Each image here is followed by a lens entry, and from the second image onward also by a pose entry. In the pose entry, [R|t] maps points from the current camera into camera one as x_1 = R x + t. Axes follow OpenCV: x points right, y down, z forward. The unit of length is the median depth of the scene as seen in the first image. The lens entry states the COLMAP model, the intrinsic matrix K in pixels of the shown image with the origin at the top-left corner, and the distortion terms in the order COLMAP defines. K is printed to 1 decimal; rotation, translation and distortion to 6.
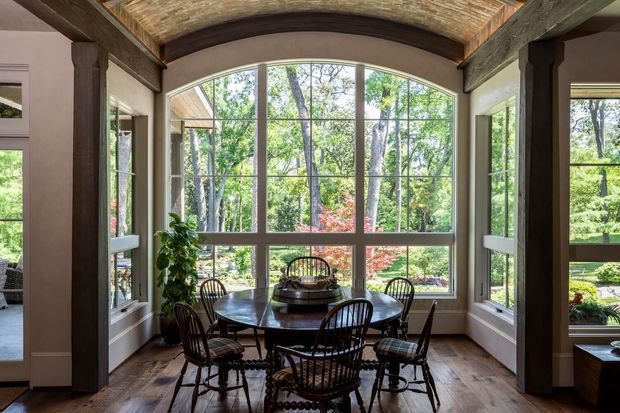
lens RADIAL K [[508.6, 0, 310.0], [0, 508.6, 206.5], [0, 0, 1]] dist [-0.052490, -0.000714]
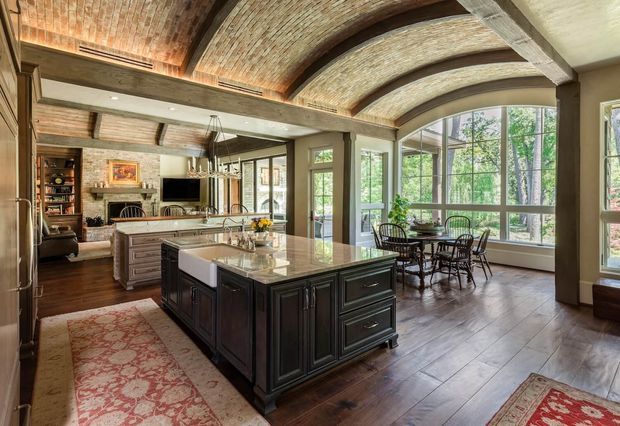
lens RADIAL K [[311.1, 0, 309.6], [0, 311.1, 198.5], [0, 0, 1]] dist [-0.000104, -0.000034]
pose [[0.642694, -0.002707, -0.766118, 0.542742], [0.013387, 0.999881, 0.007697, 0.015072], [0.766006, -0.015203, 0.642654, -0.206800]]
